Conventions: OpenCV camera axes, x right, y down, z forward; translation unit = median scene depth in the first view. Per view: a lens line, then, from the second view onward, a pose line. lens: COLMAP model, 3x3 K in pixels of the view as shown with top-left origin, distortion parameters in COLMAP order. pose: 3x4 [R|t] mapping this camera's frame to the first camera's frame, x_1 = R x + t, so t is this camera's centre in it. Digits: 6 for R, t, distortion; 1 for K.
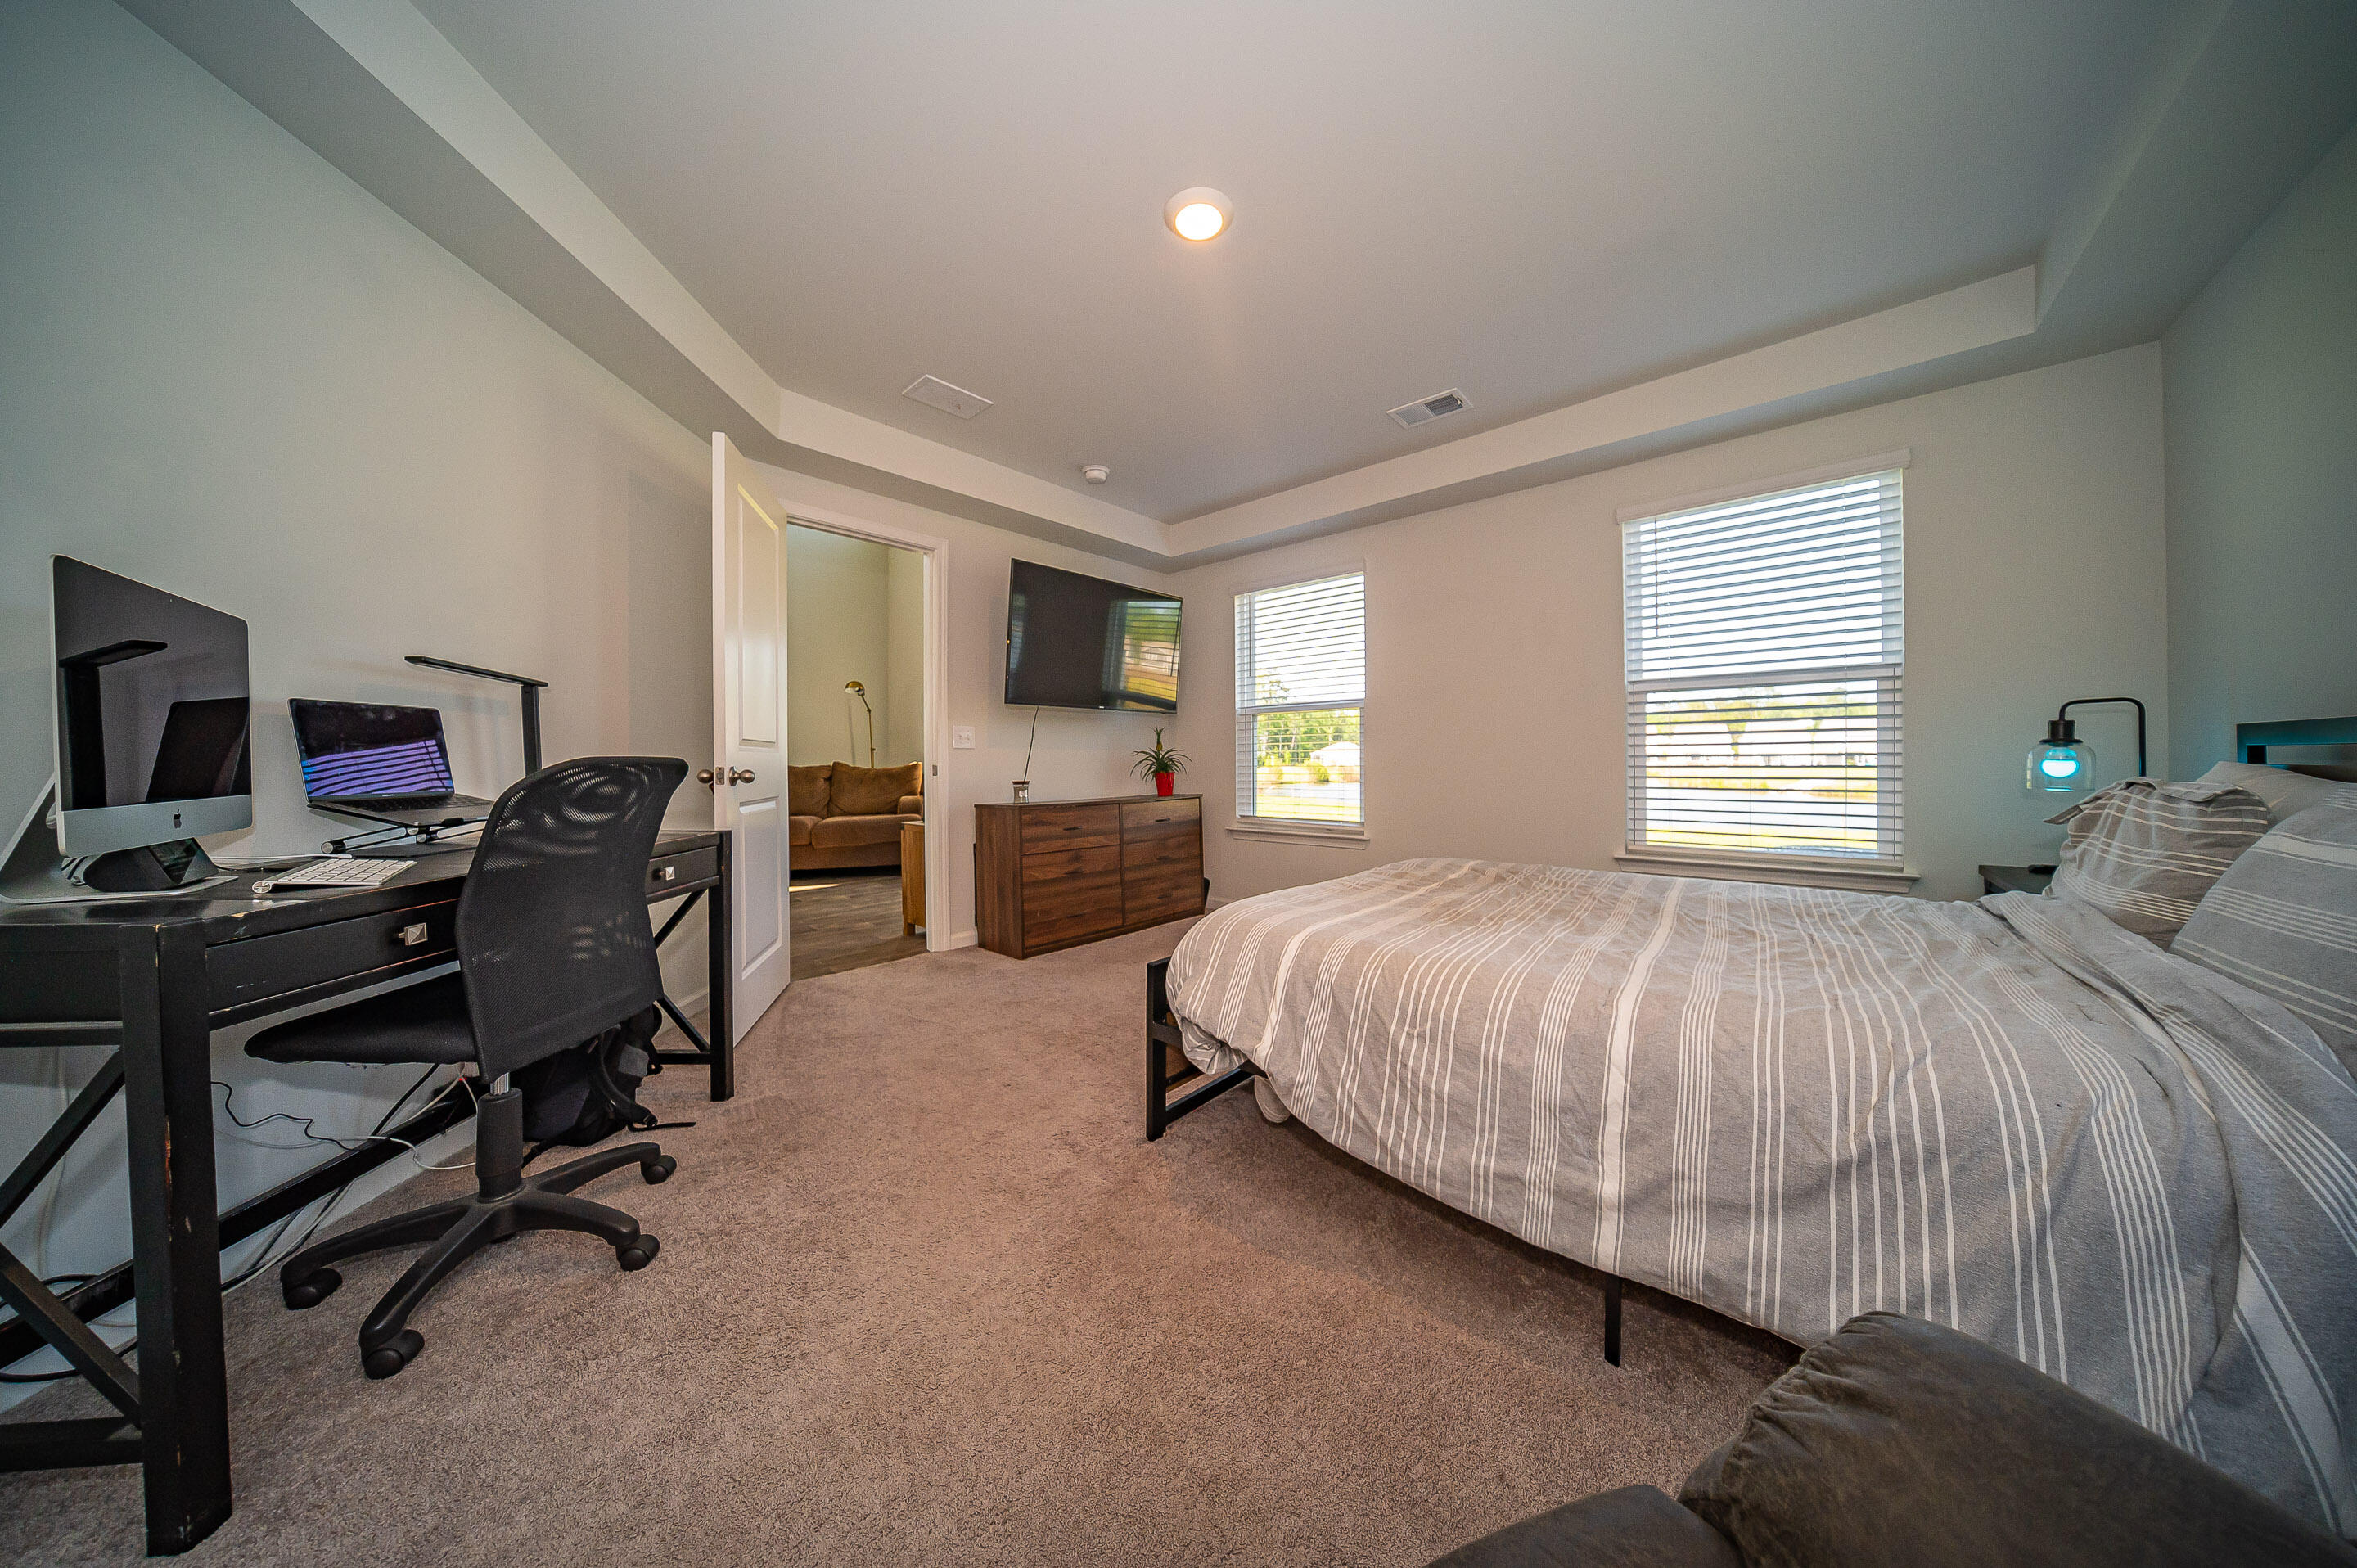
lens RADIAL K [[697.1, 0, 1208.3], [0, 697.1, 752.6], [0, 0, 1]] dist [-0.028770, 0.000061]
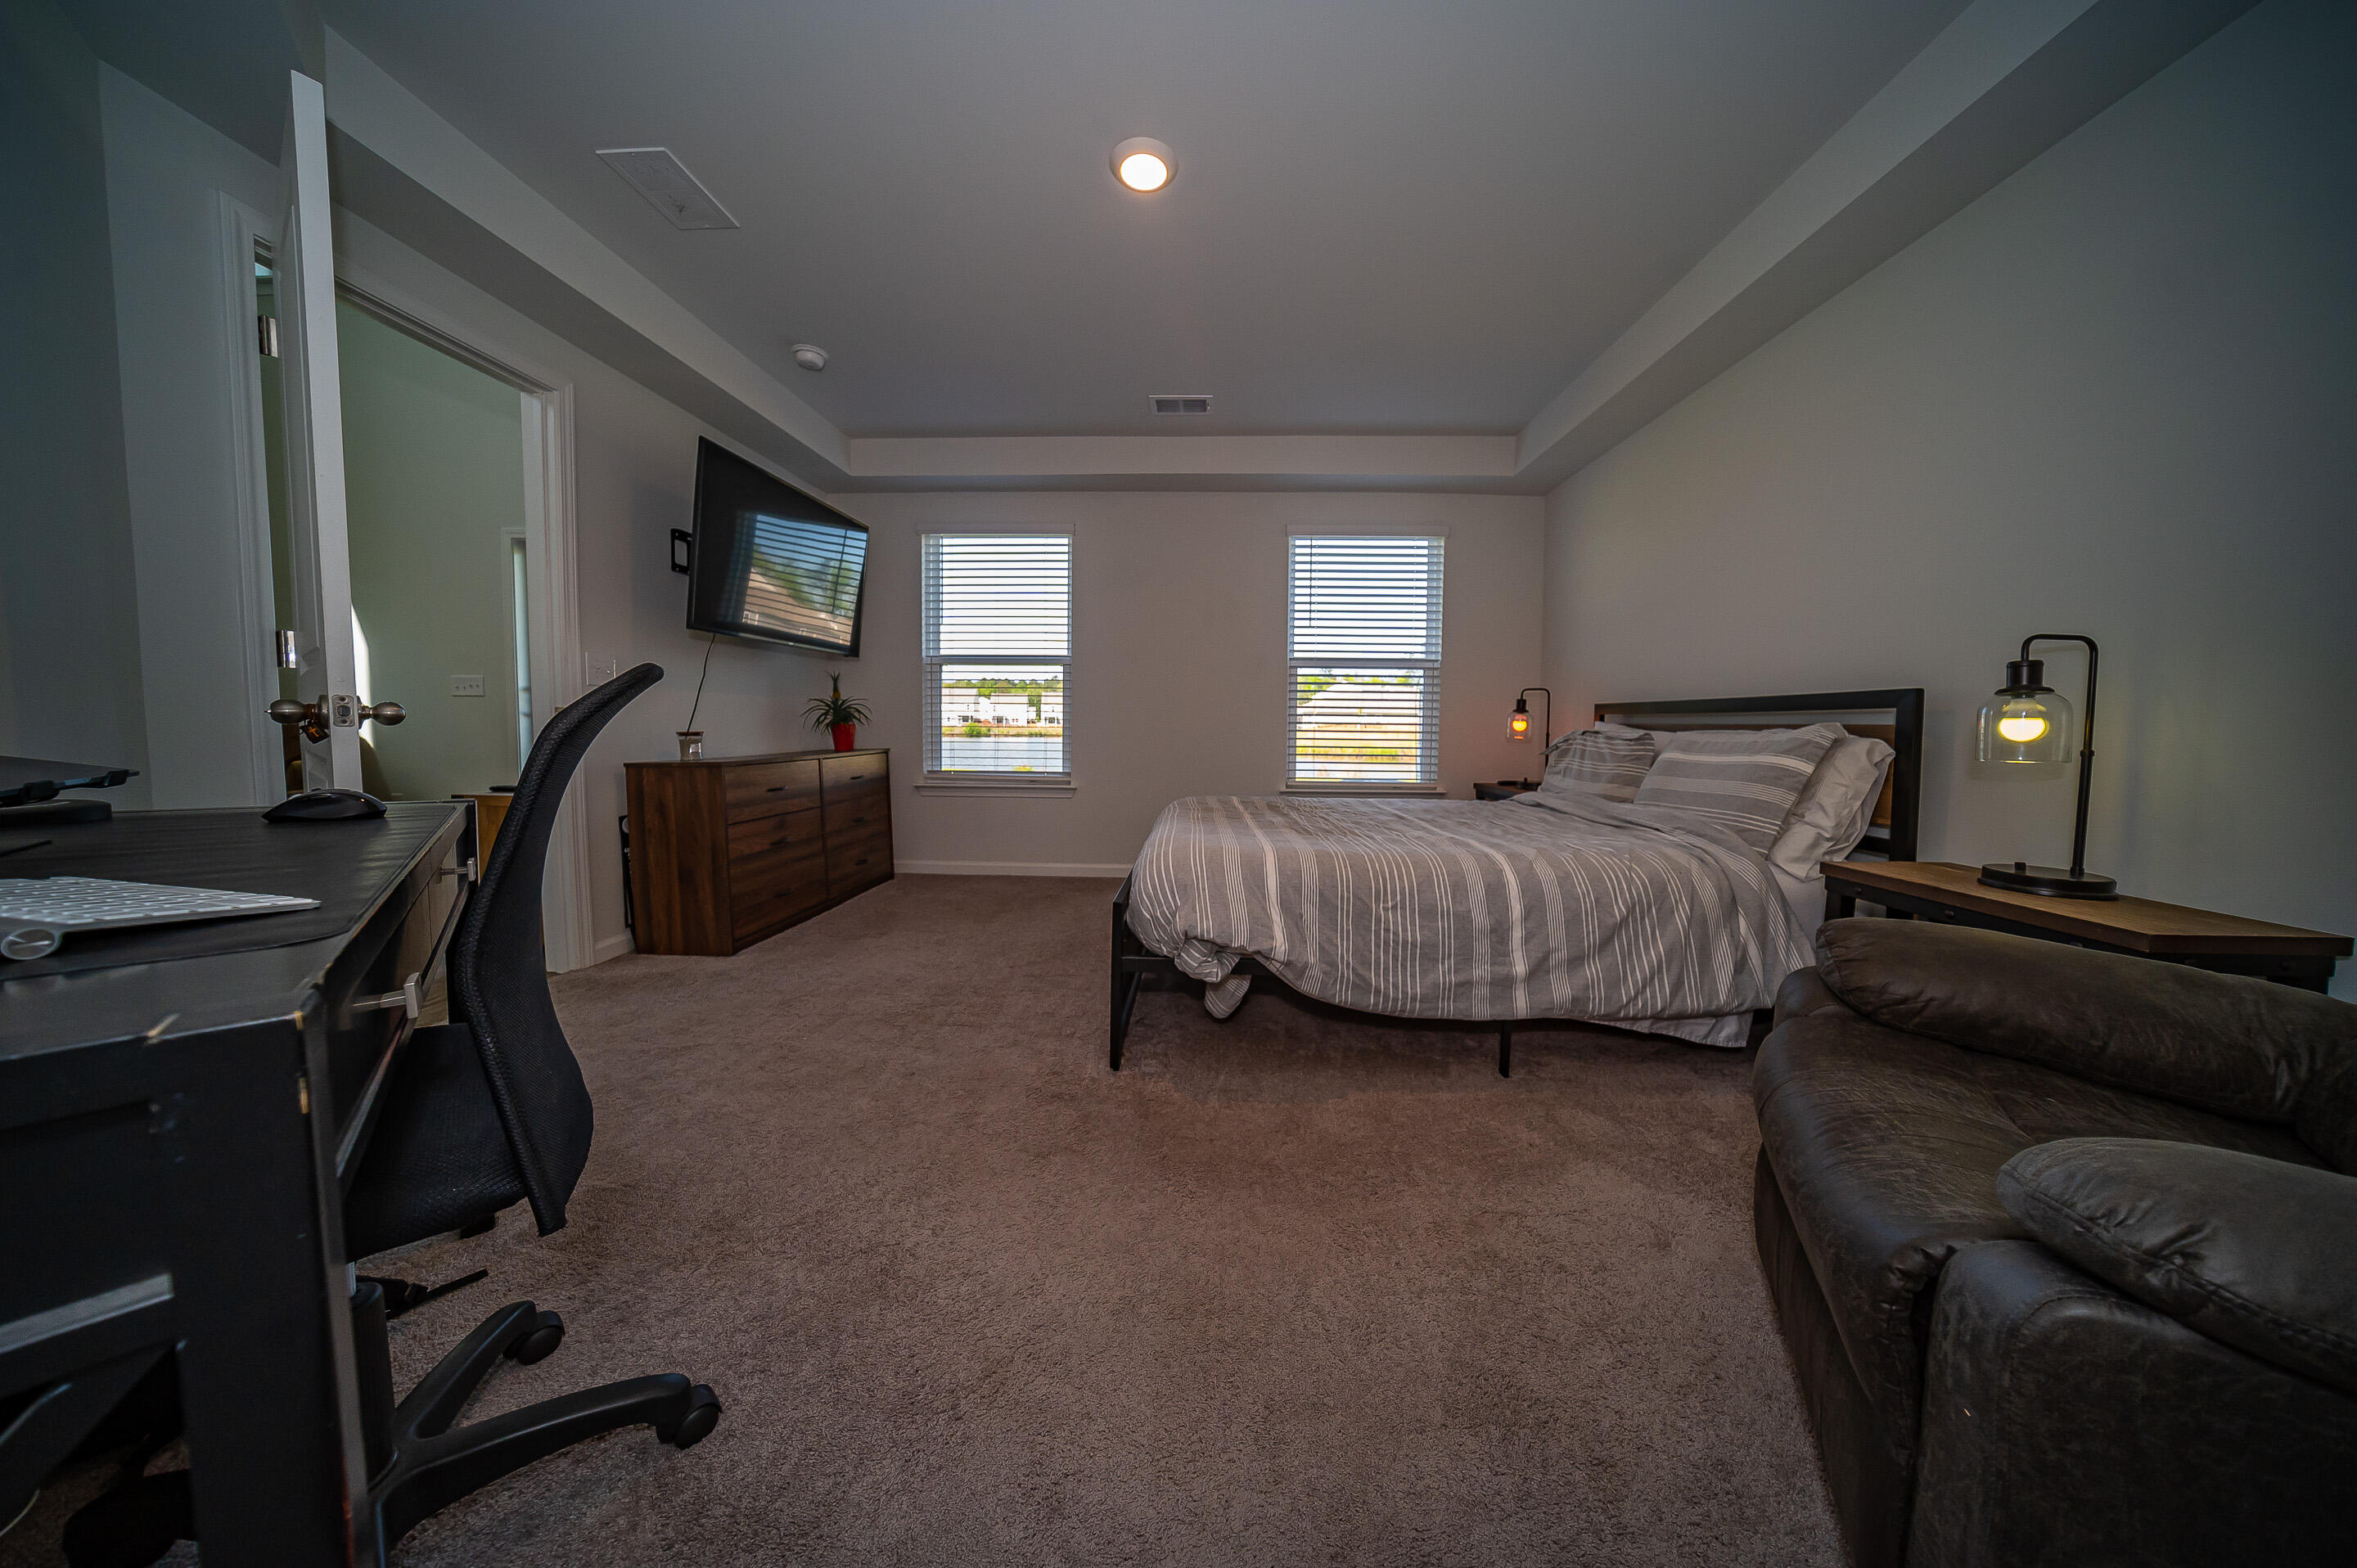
lens RADIAL K [[691.3, 0, 1170.9], [0, 691.3, 750.9], [0, 0, 1]] dist [-0.035847, 0.000101]
pose [[0.773035, -0.009904, 0.634286, -0.488578], [-0.023232, 0.998765, 0.043910, 0.025593], [-0.633938, -0.048680, 0.771851, 0.127326]]
